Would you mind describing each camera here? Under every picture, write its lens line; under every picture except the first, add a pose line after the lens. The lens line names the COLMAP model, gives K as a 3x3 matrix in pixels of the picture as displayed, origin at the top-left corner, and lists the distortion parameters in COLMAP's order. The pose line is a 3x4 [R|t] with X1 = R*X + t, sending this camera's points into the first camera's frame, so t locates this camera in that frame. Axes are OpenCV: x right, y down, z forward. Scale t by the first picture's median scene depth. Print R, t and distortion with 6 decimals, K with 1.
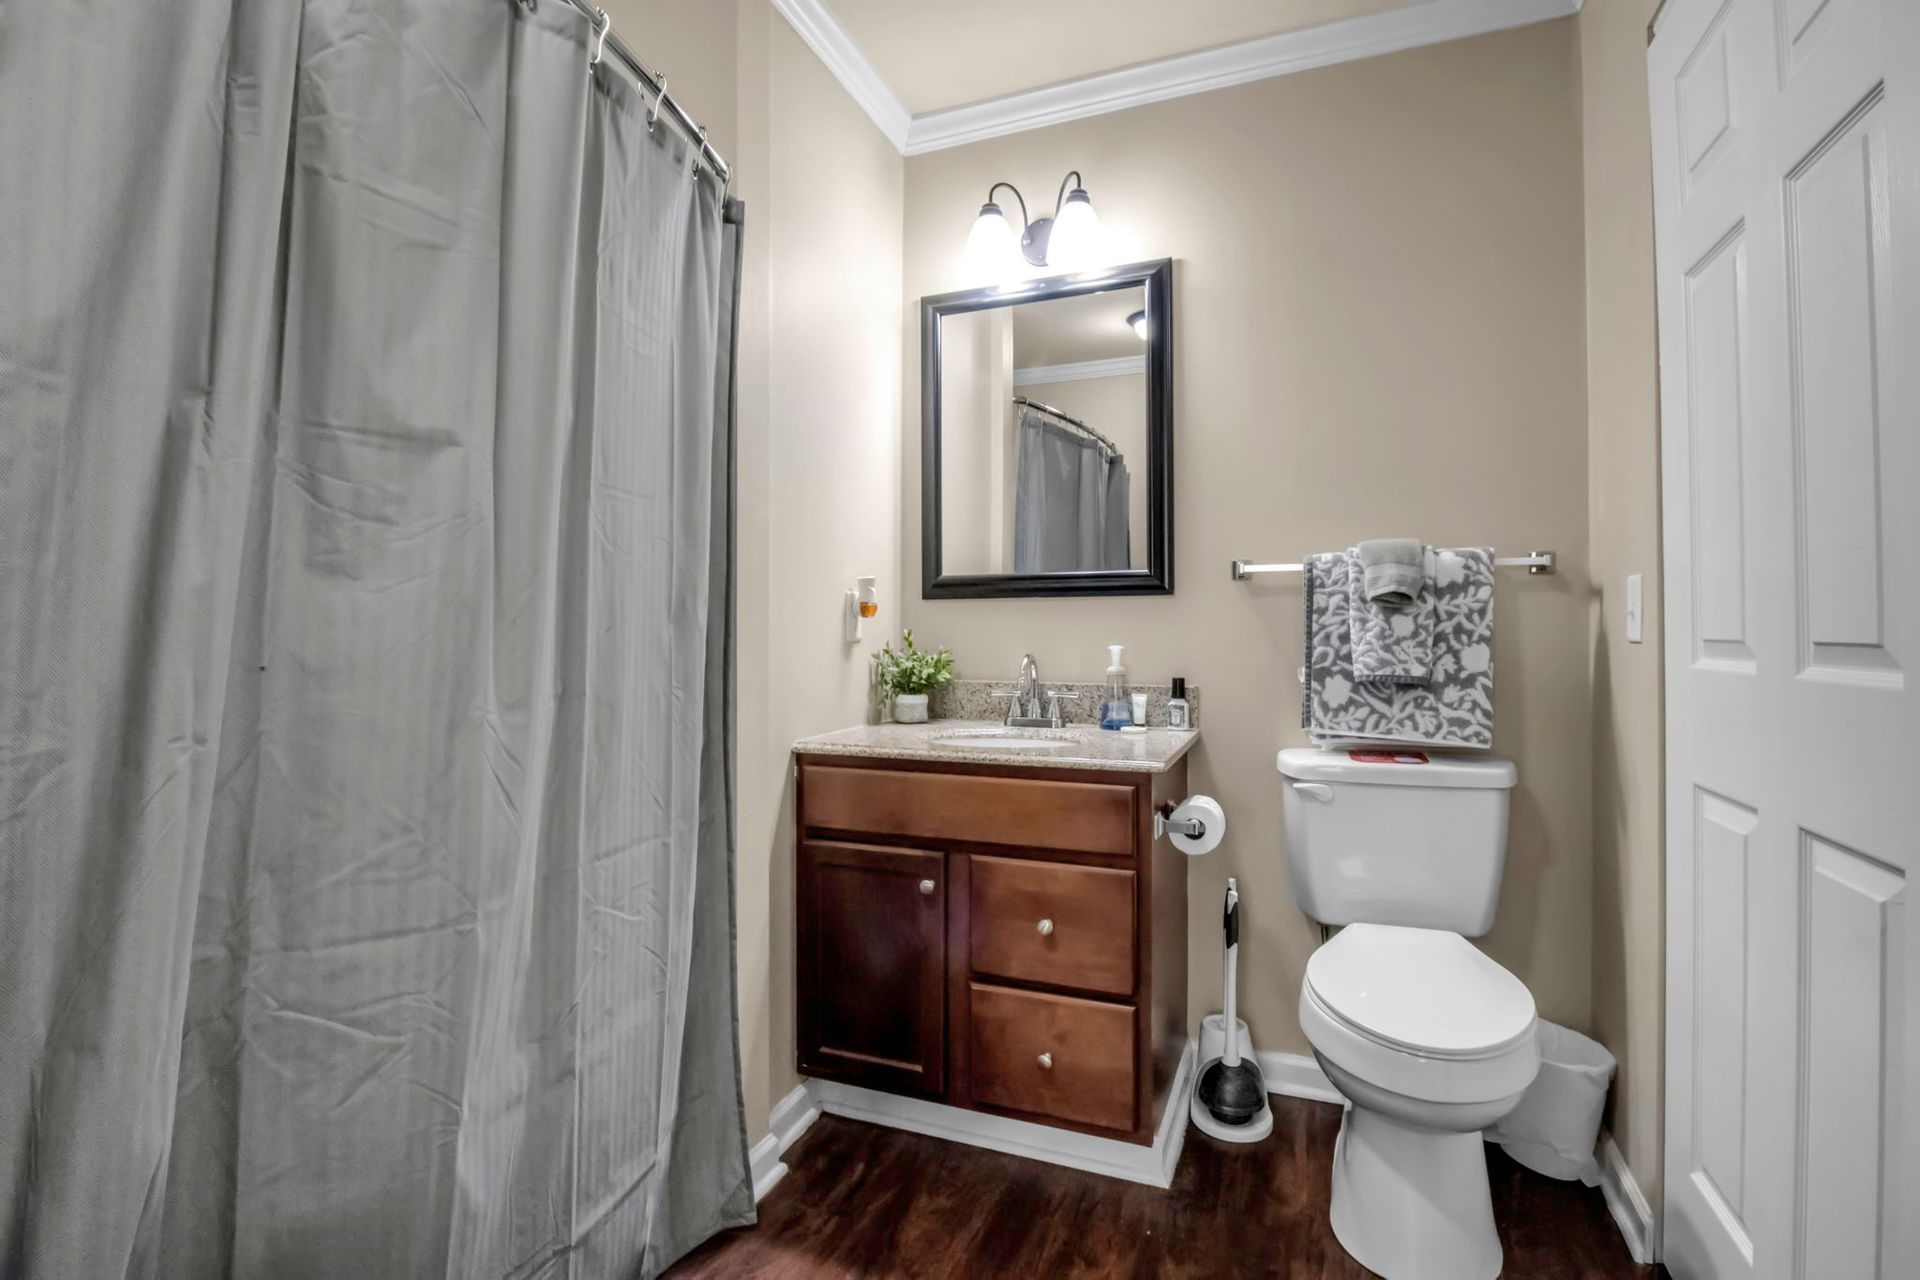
lens RADIAL K [[859.4, 0, 974.7], [0, 859.4, 647.1], [0, 0, 1]] dist [-0.018408, -0.000203]
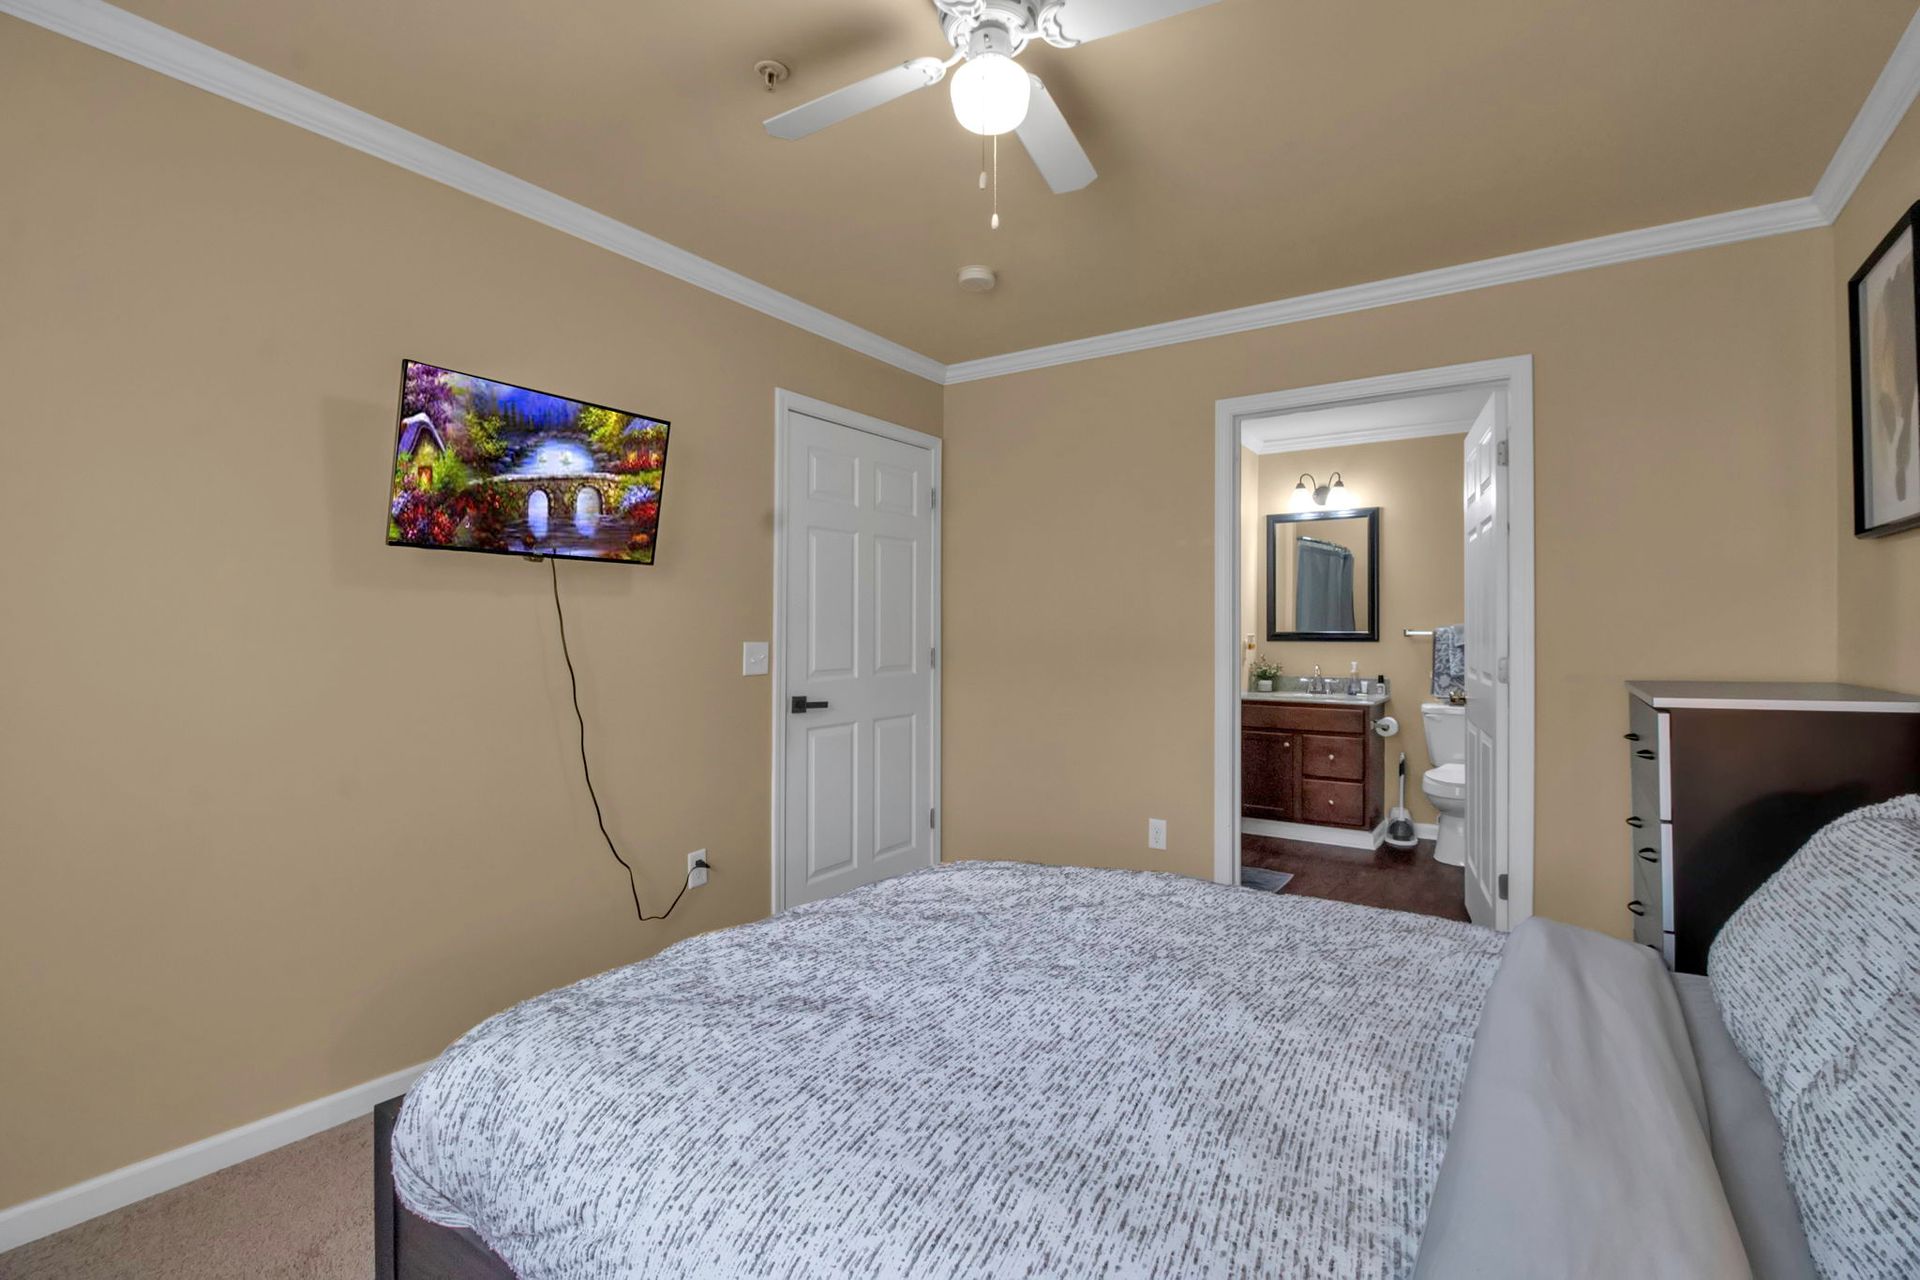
lens RADIAL K [[887.1, 0, 953.9], [0, 887.1, 640.0], [0, 0, 1]] dist [-0.013221, -0.006219]
pose [[0.972832, 0.006233, -0.231427, -0.400338], [-0.008729, 0.999914, -0.009762, -0.032273], [0.231346, 0.011517, 0.972803, -1.902732]]
